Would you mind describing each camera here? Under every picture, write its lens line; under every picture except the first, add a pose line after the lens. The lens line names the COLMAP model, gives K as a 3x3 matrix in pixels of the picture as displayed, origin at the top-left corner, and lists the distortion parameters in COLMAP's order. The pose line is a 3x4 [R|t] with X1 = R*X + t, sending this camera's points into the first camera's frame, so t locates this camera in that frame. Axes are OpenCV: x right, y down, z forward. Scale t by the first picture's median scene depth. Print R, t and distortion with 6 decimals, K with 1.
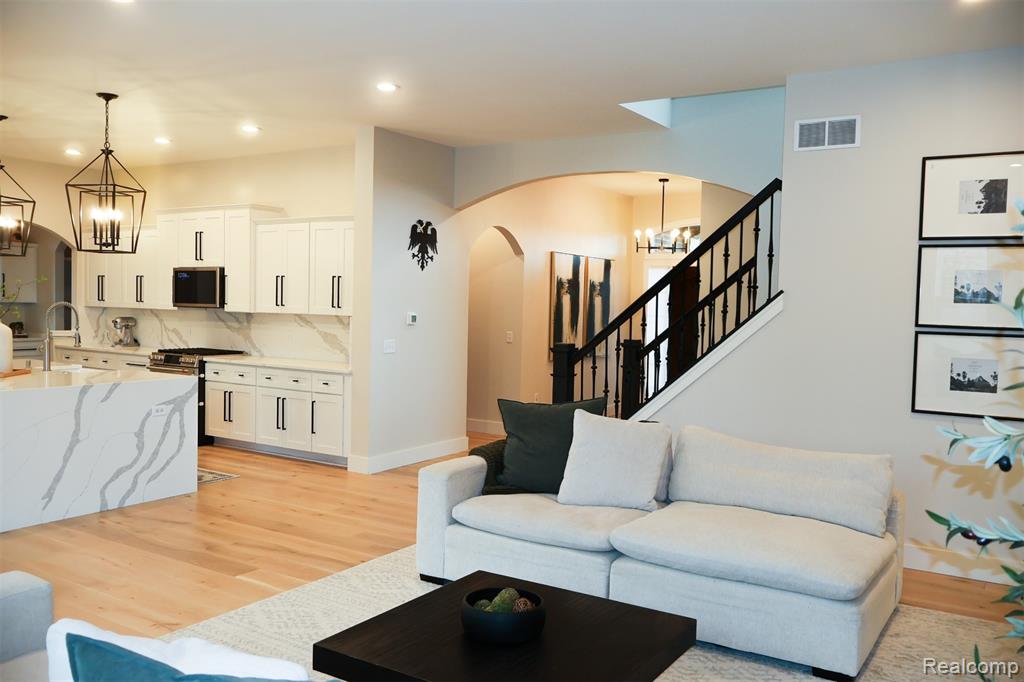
lens RADIAL K [[847.8, 0, 508.5], [0, 847.8, 341.9], [0, 0, 1]] dist [-0.011033, 0.007901]
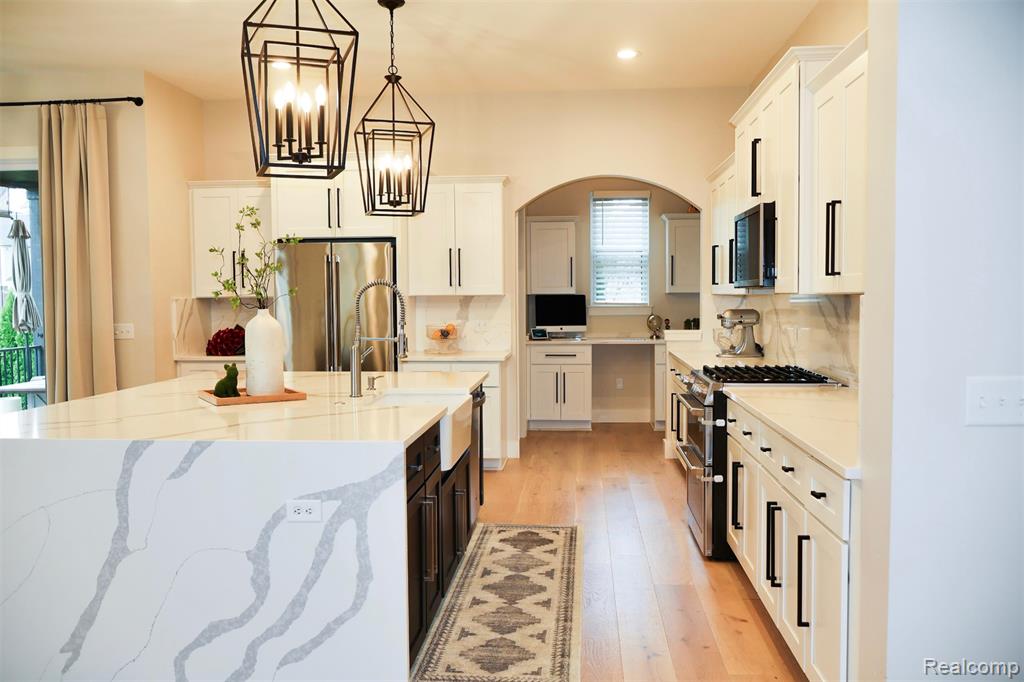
lens RADIAL K [[847.8, 0, 508.8], [0, 847.8, 339.0], [0, 0, 1]] dist [-0.011033, 0.007901]
pose [[0.466529, 0.020423, -0.884270, 0.027567], [-0.023975, 0.999658, 0.010439, -0.015634], [0.884181, 0.016331, 0.466859, 0.863269]]
